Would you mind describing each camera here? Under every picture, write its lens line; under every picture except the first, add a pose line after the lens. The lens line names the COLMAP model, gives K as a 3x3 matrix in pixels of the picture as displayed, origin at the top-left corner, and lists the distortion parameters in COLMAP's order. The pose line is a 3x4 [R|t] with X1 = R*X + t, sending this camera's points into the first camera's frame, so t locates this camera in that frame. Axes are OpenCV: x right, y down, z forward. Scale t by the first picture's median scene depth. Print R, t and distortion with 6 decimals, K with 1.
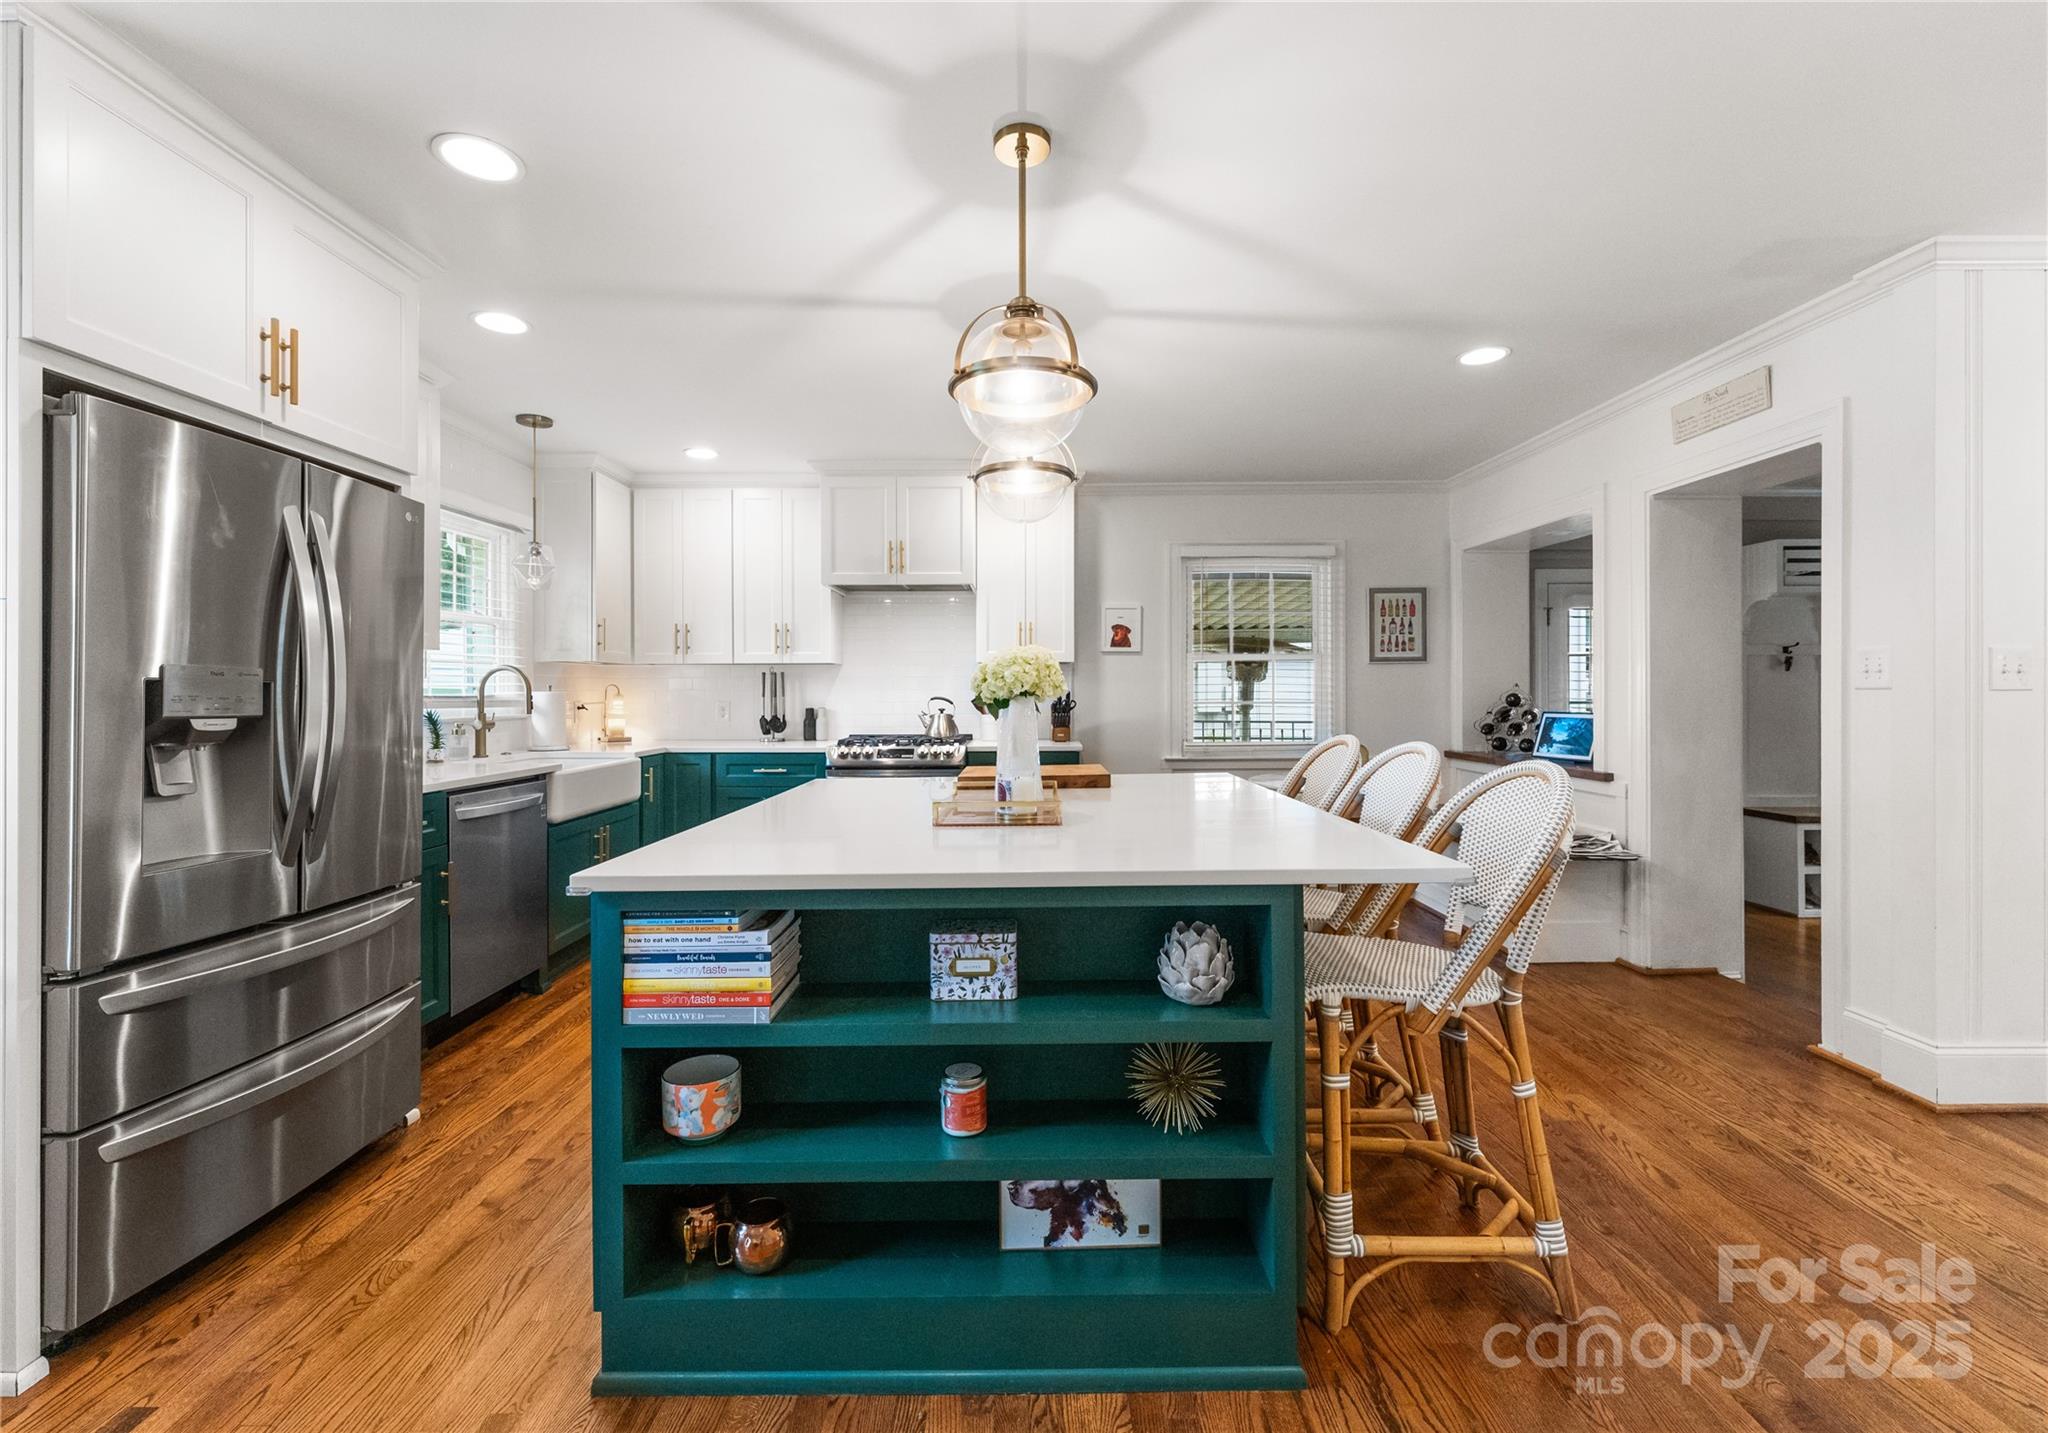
lens RADIAL K [[866.1, 0, 1026.0], [0, 866.1, 692.4], [0, 0, 1]] dist [0.000945, -0.000001]
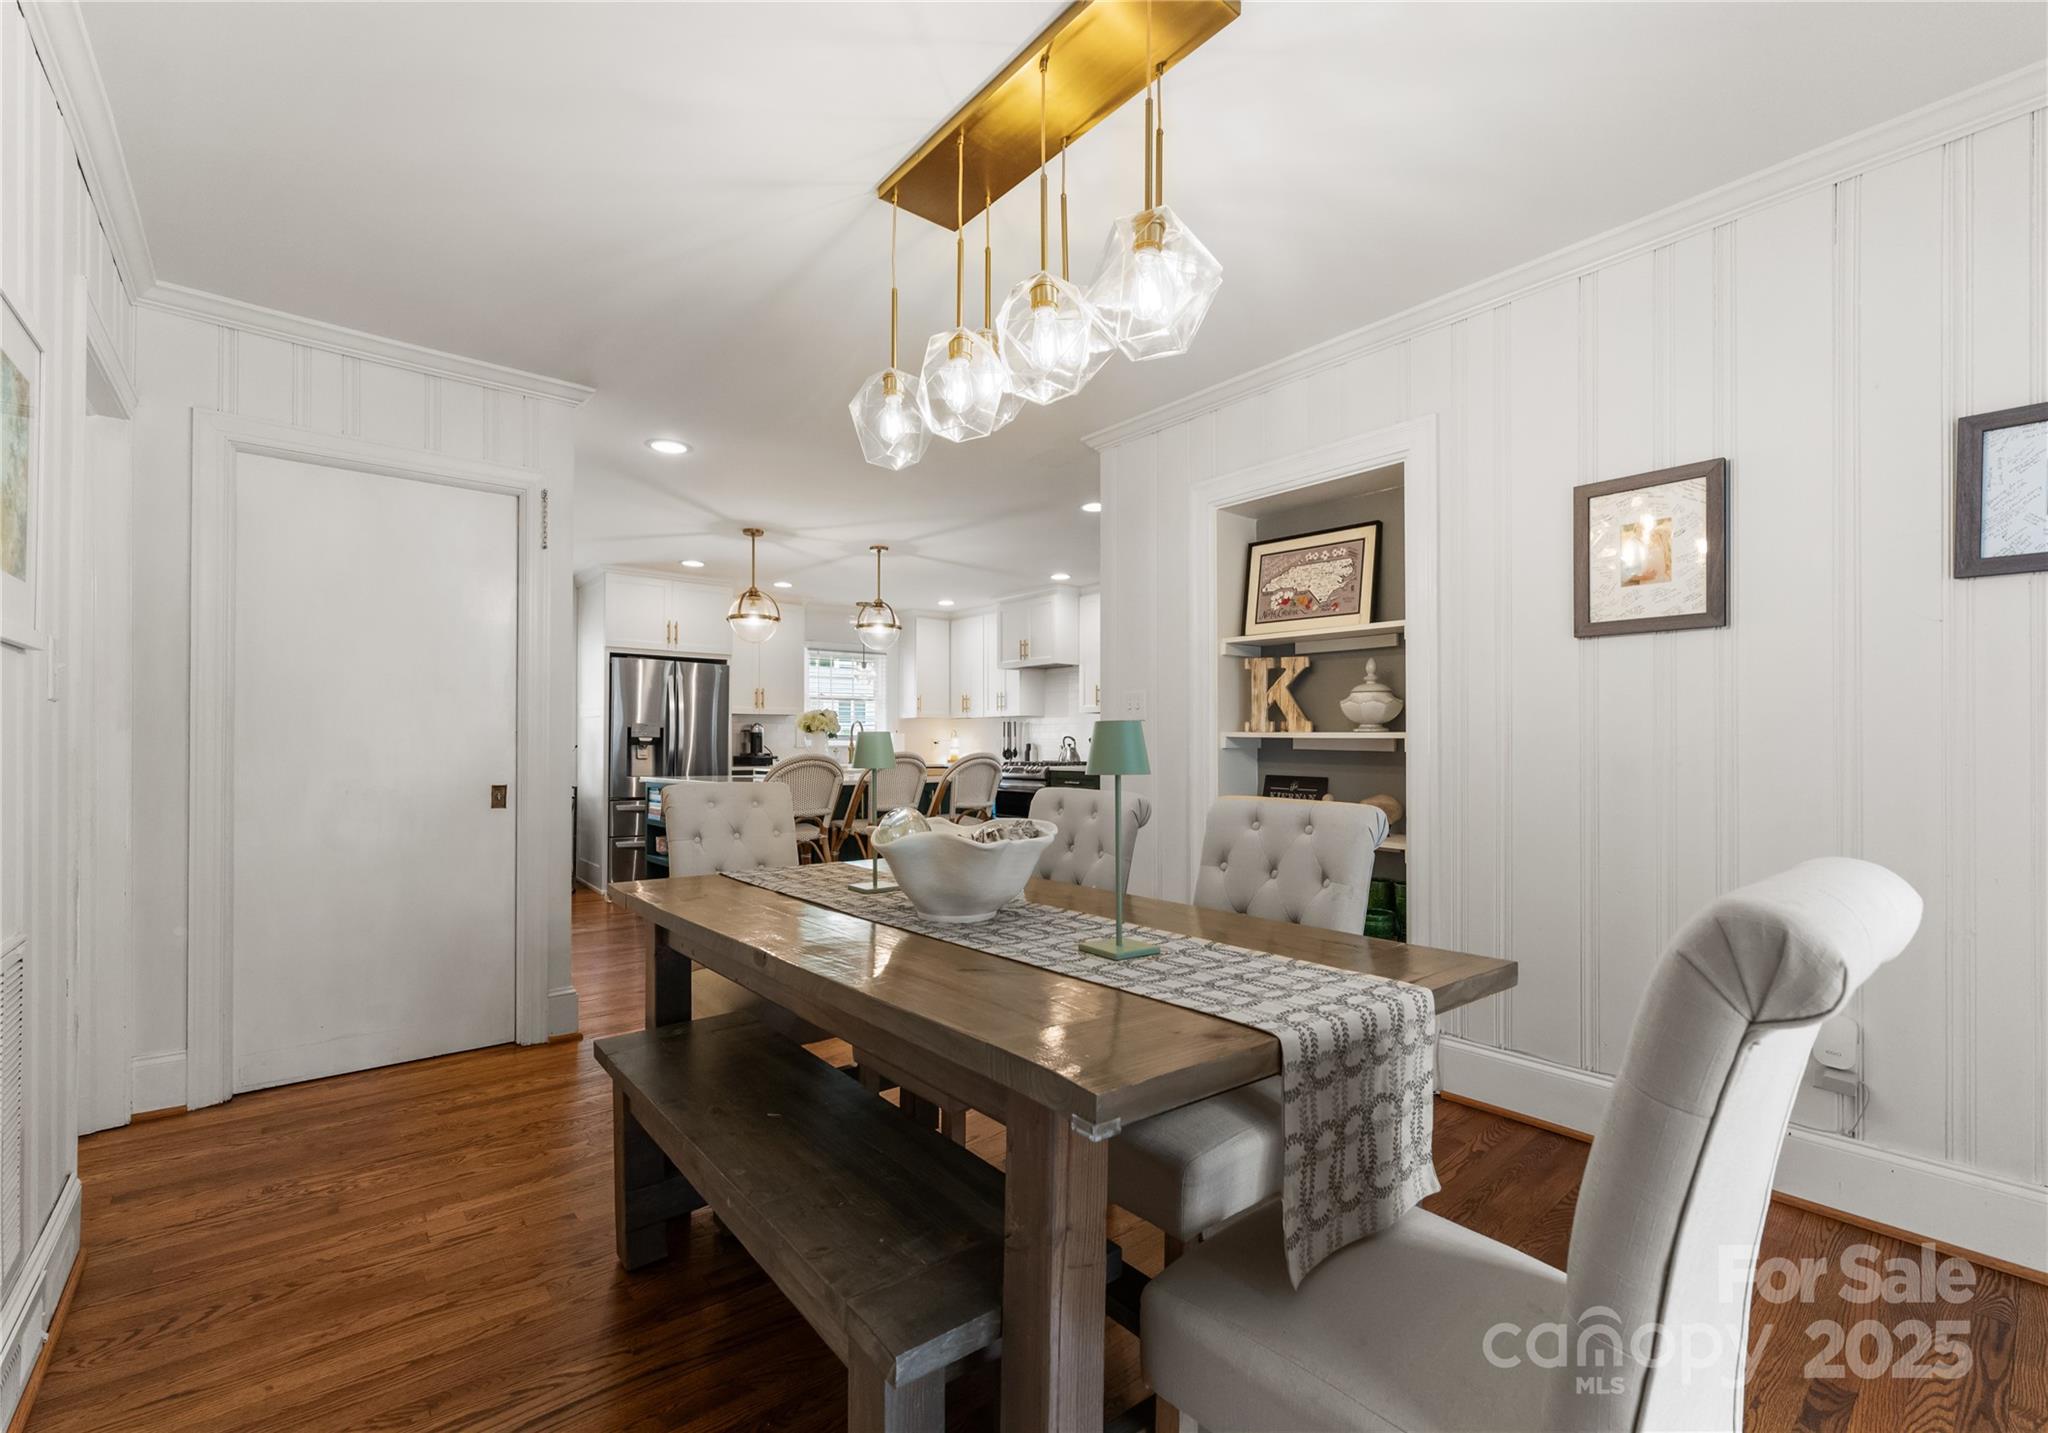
lens RADIAL K [[870.8, 0, 1000.1], [0, 870.8, 723.5], [0, 0, 1]] dist [0.001924, 0.000110]
pose [[0.619942, -0.013408, -0.784533, 1.425479], [-0.003234, 0.999802, -0.019643, 0.018369], [0.784641, 0.014715, 0.619776, -0.057377]]
